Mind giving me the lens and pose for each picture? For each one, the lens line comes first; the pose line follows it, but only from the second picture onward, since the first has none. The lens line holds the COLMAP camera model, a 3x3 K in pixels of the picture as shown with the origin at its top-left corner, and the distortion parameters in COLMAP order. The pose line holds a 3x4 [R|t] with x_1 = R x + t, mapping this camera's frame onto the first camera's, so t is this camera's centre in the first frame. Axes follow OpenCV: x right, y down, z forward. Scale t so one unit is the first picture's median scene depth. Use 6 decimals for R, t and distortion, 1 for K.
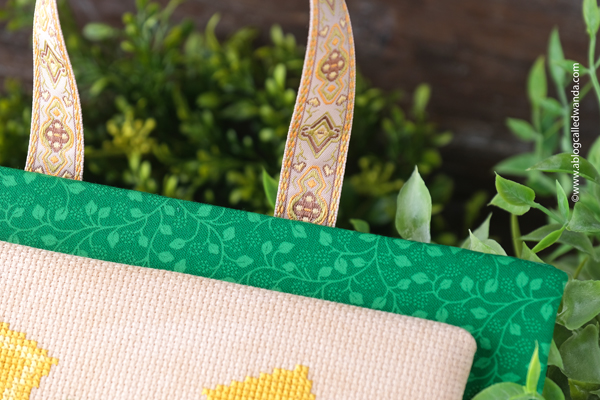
lens RADIAL K [[3093.5, 0, 300.1], [0, 3093.5, 200.5], [0, 0, 1]] dist [-0.442158, 0.000000]
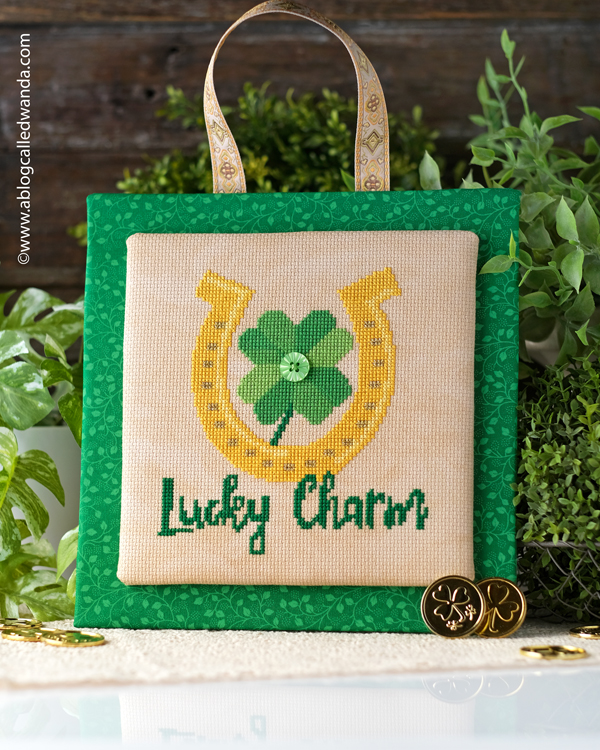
lens RADIAL K [[2372.1, 0, 305.4], [0, 2372.1, 372.5], [0, 0, 1]] dist [0.158010, 0.000000]
pose [[0.982142, -0.187878, -0.009897, -0.042855], [0.188128, 0.980173, 0.062197, 0.016717], [-0.001985, -0.062948, 0.998015, -0.393990]]
